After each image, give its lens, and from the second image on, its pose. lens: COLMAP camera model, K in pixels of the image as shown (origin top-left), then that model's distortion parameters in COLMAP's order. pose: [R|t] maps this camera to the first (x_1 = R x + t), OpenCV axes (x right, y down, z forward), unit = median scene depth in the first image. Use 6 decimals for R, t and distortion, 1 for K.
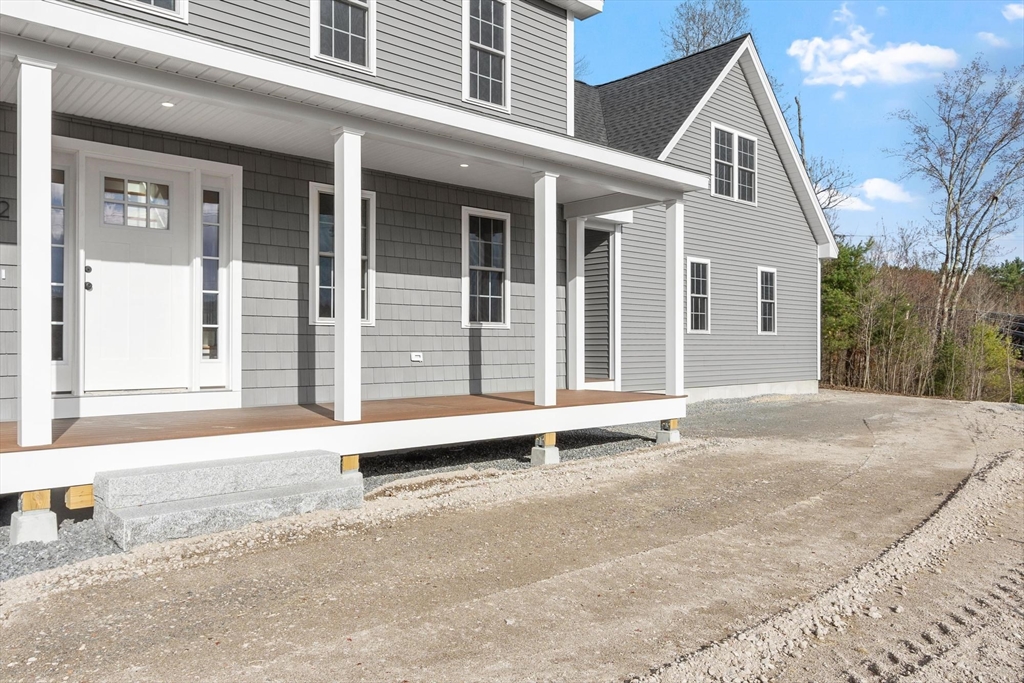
lens RADIAL K [[715.2, 0, 509.9], [0, 715.2, 338.3], [0, 0, 1]] dist [0.004966, 0.002911]
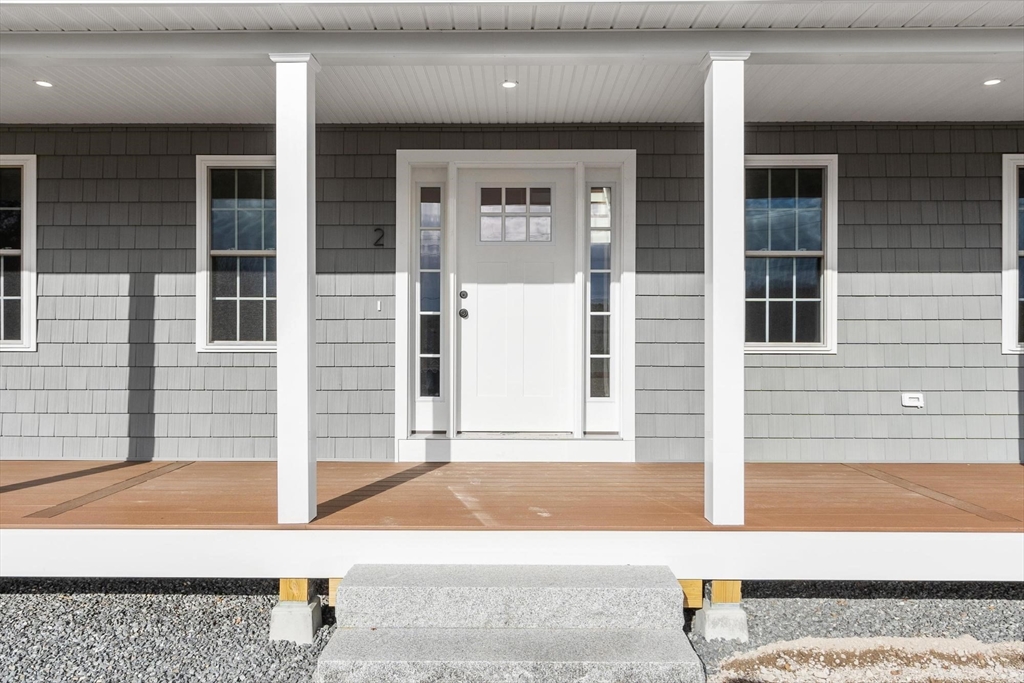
lens RADIAL K [[715.2, 0, 515.9], [0, 715.2, 336.8], [0, 0, 1]] dist [0.004966, 0.002911]
pose [[0.738250, -0.000759, -0.674527, 0.054522], [0.002300, 0.999996, 0.001392, -0.042635], [0.674524, -0.002579, 0.738249, 0.369249]]
